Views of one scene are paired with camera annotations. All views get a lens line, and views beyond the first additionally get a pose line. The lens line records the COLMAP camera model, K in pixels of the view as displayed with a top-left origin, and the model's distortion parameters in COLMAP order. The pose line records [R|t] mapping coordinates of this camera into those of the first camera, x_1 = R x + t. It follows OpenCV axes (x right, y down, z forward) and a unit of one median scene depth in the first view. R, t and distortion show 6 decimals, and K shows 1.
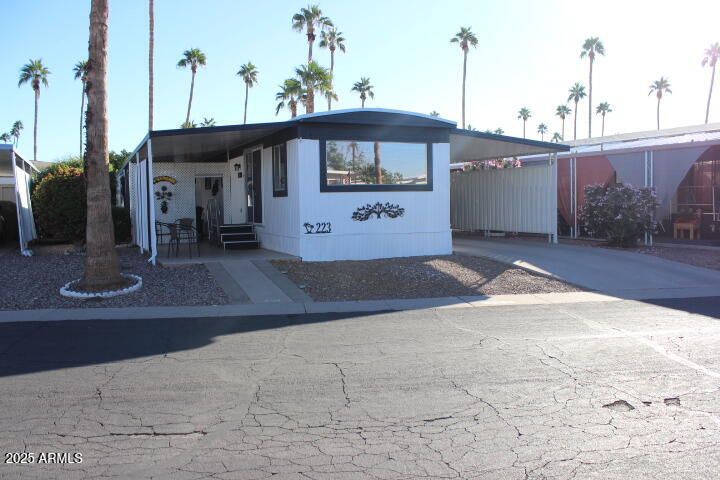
lens RADIAL K [[598.1, 0, 360.0], [0, 598.1, 240.0], [0, 0, 1]] dist [-0.181461, 0.172524]
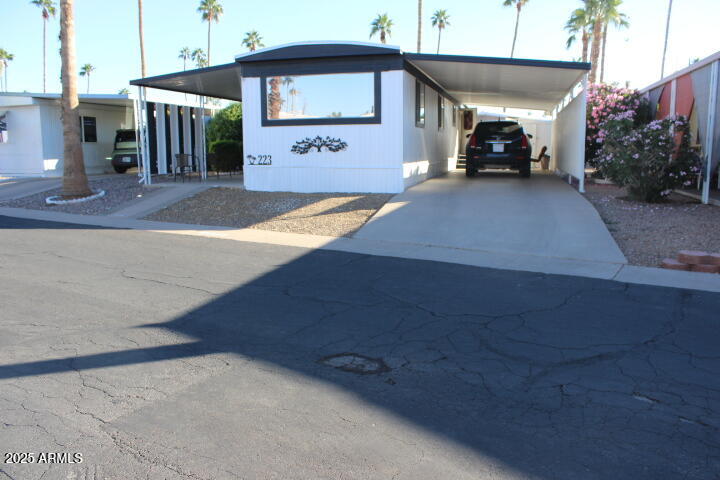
lens RADIAL K [[598.1, 0, 360.0], [0, 598.1, 240.0], [0, 0, 1]] dist [-0.181461, 0.172524]
pose [[0.774614, 0.108396, -0.623076, 0.668010], [-0.048698, 0.992500, 0.112122, -0.004935], [0.630557, -0.056509, 0.774083, 0.247506]]
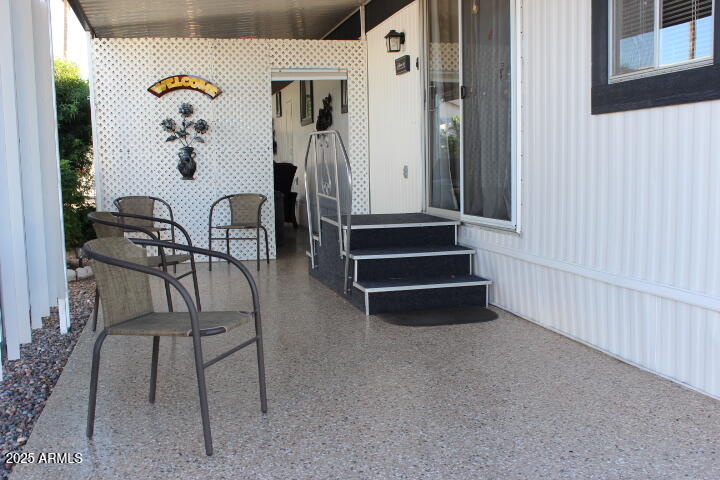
lens RADIAL K [[743.5, 0, 360.0], [0, 743.5, 240.0], [0, 0, 1]] dist [-0.084334, 0.012048]
pose [[0.983948, 0.016261, -0.177715, -0.180340], [-0.008974, 0.999089, 0.041729, -0.034462], [0.178232, -0.039465, 0.983197, 0.697706]]
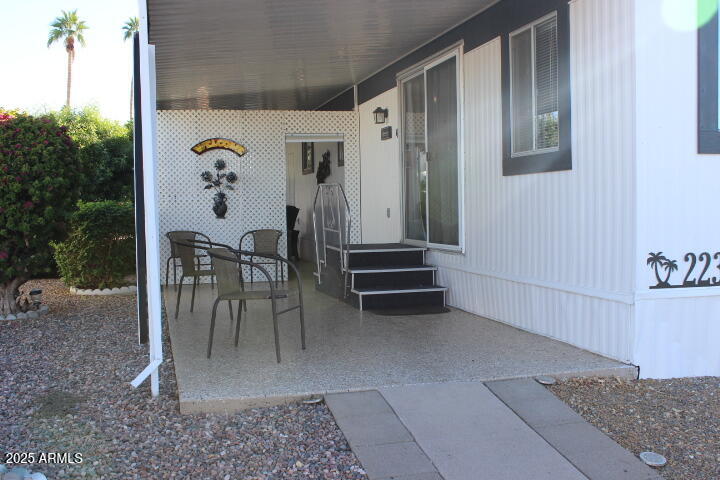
lens RADIAL K [[743.5, 0, 360.0], [0, 743.5, 240.0], [0, 0, 1]] dist [-0.084334, 0.012048]
pose [[0.986723, 0.007876, -0.162220, -0.156642], [-0.010534, 0.999824, -0.015528, -0.024686], [0.162069, 0.017031, 0.986632, 0.535050]]
